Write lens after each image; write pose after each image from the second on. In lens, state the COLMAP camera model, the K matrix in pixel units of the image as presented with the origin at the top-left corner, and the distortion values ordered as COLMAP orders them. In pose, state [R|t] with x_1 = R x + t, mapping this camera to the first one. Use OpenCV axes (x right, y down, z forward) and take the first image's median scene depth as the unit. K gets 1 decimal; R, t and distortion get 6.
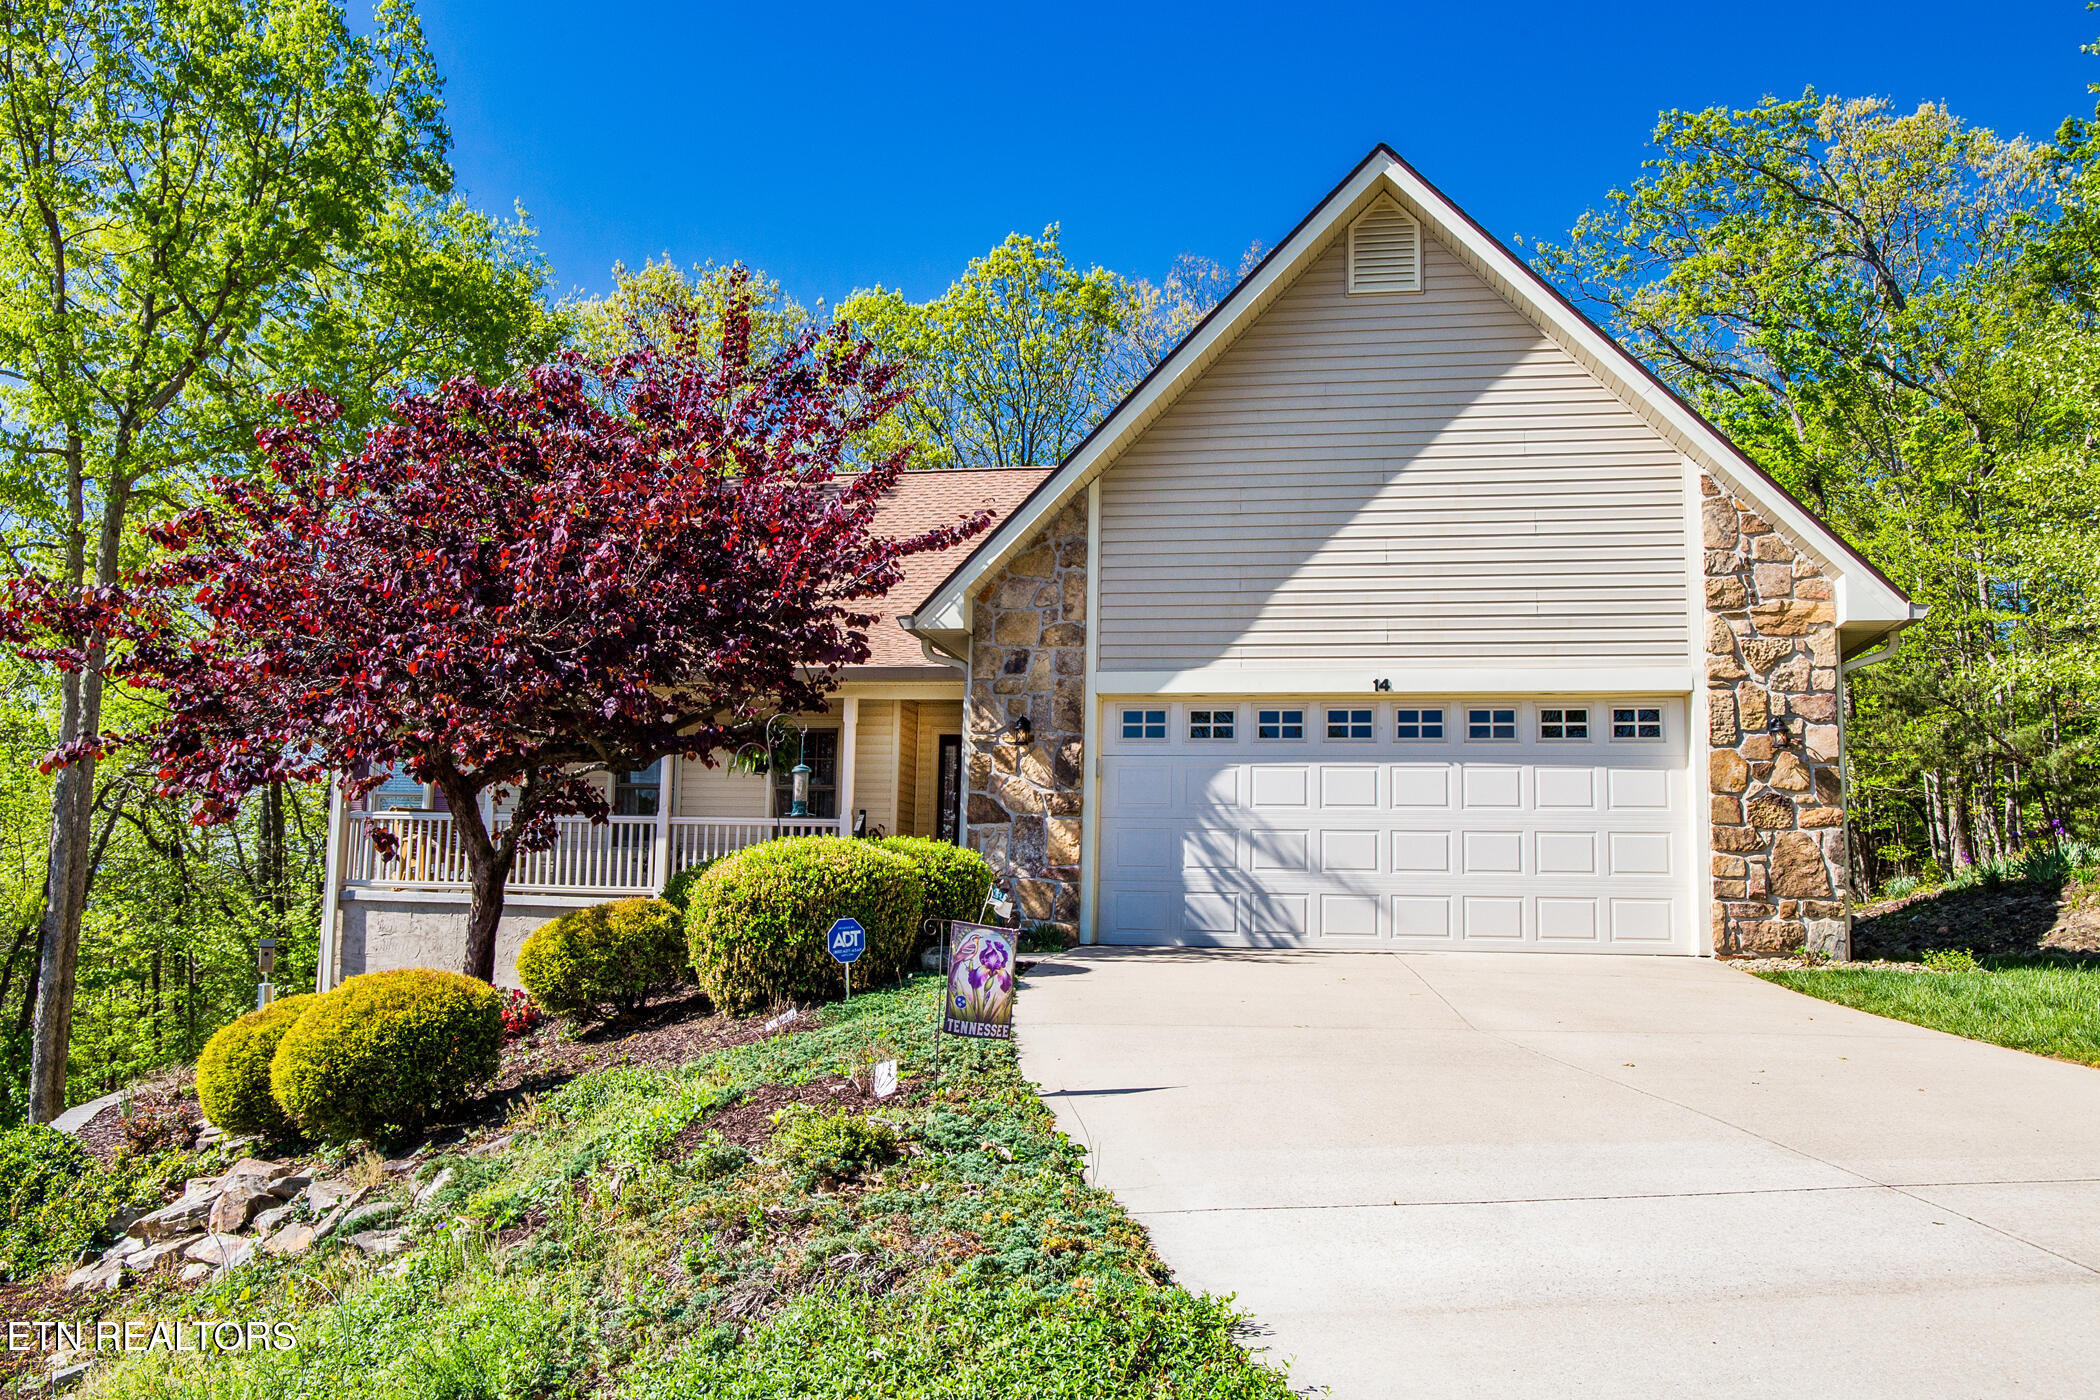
lens RADIAL K [[1792.0, 0, 1027.2], [0, 1792.0, 703.1], [0, 0, 1]] dist [-0.075218, 0.096939]
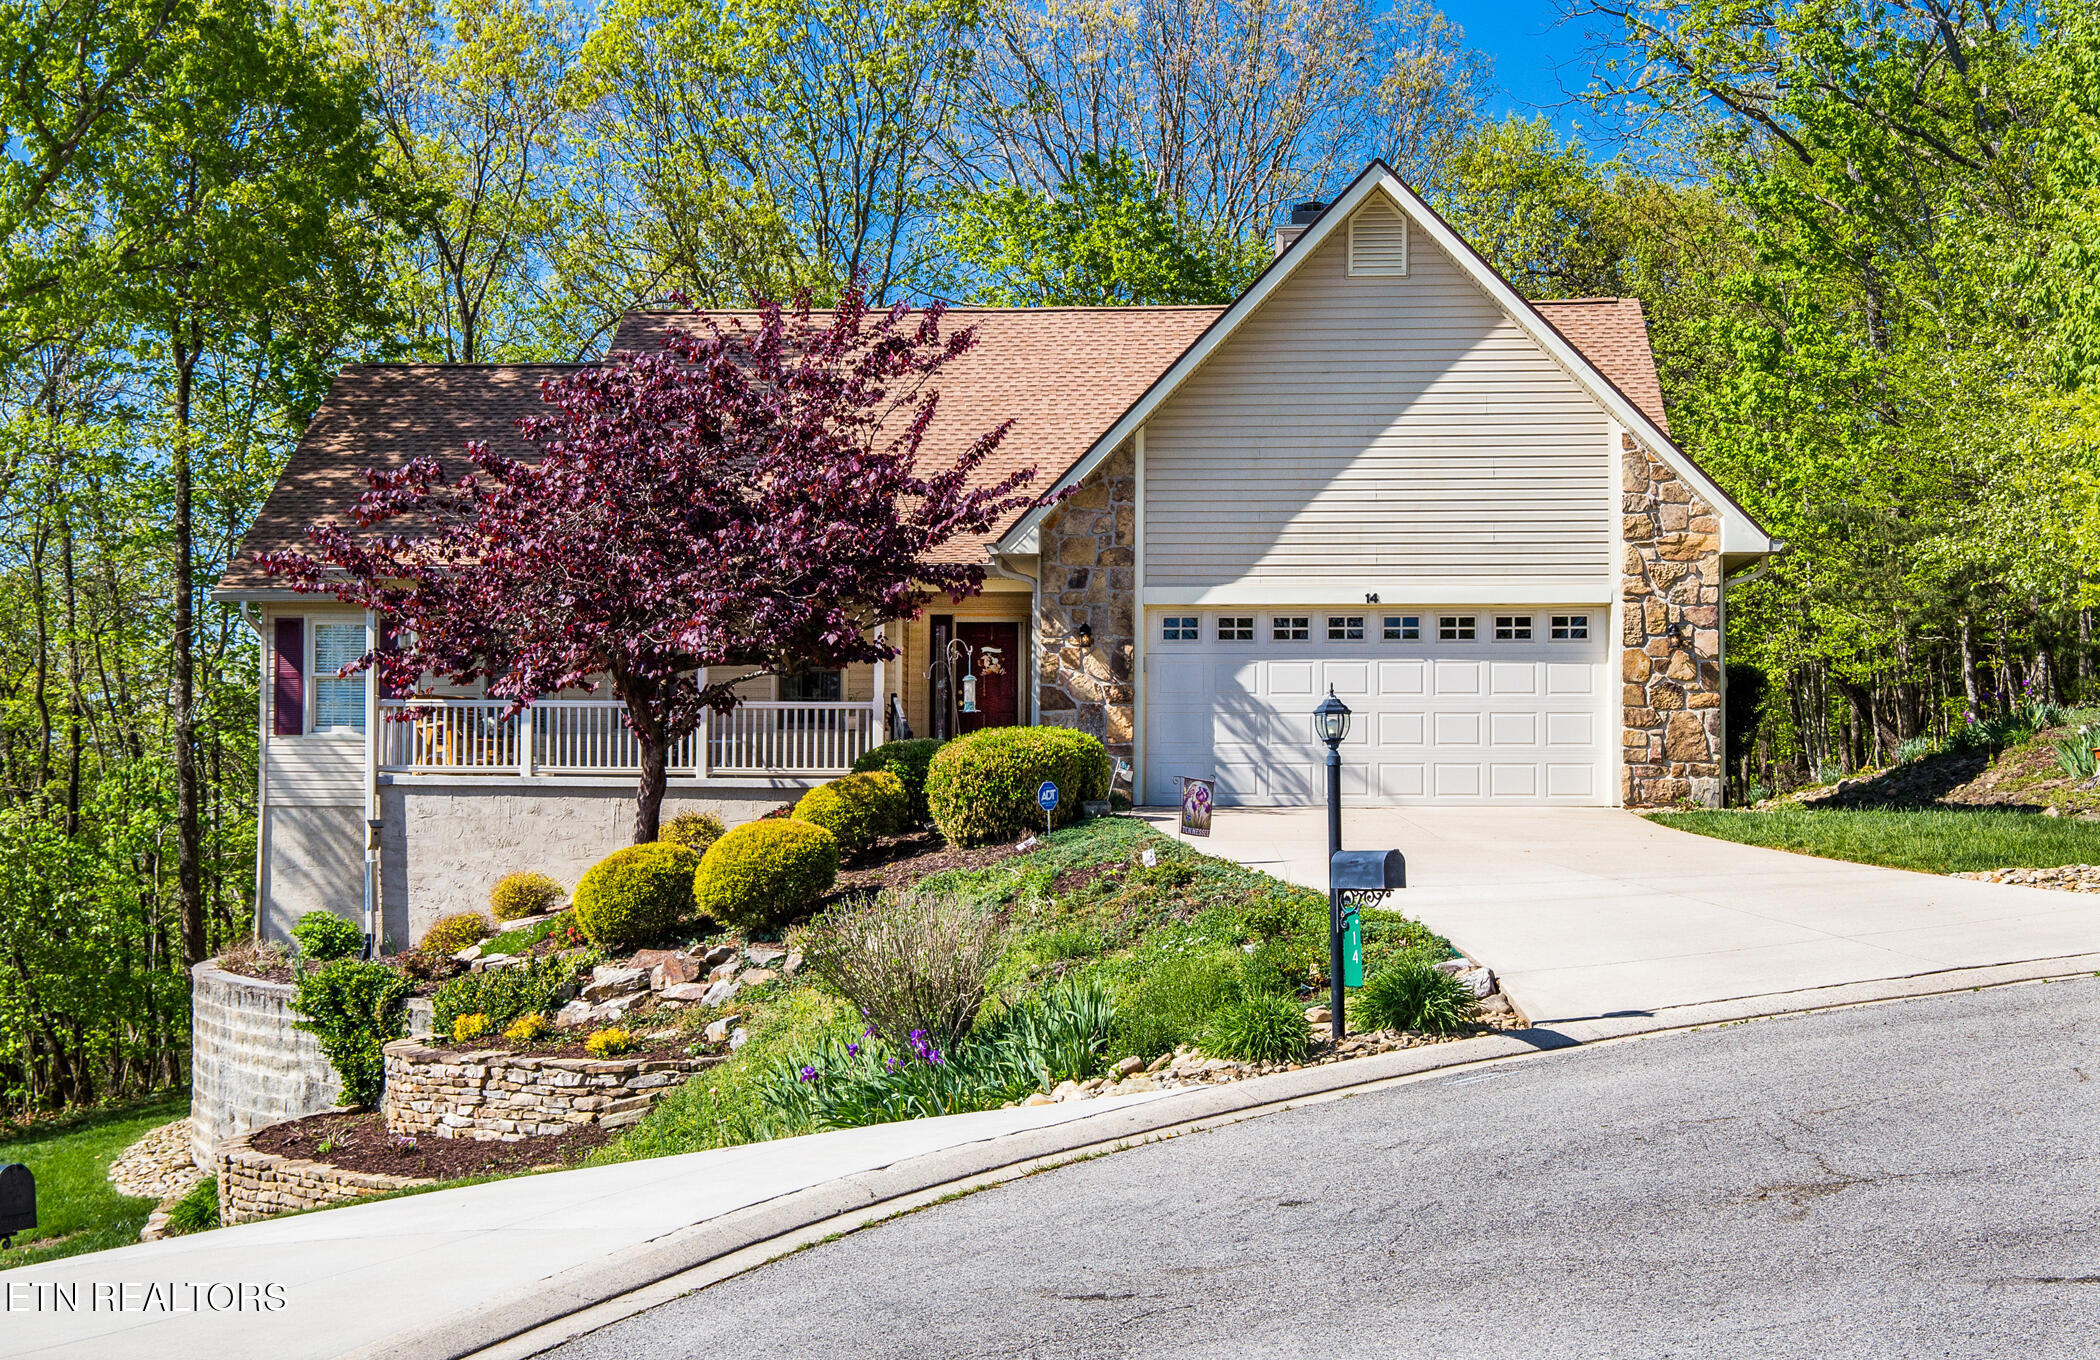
lens RADIAL K [[3239.5, 0, 1014.8], [0, 3239.5, 754.2], [0, 0, 1]] dist [0.082889, 0.000000]
pose [[0.993243, -0.015005, 0.115081, -0.318540], [0.003468, 0.995002, 0.099800, -0.130090], [-0.116003, -0.098726, 0.988330, -1.250666]]
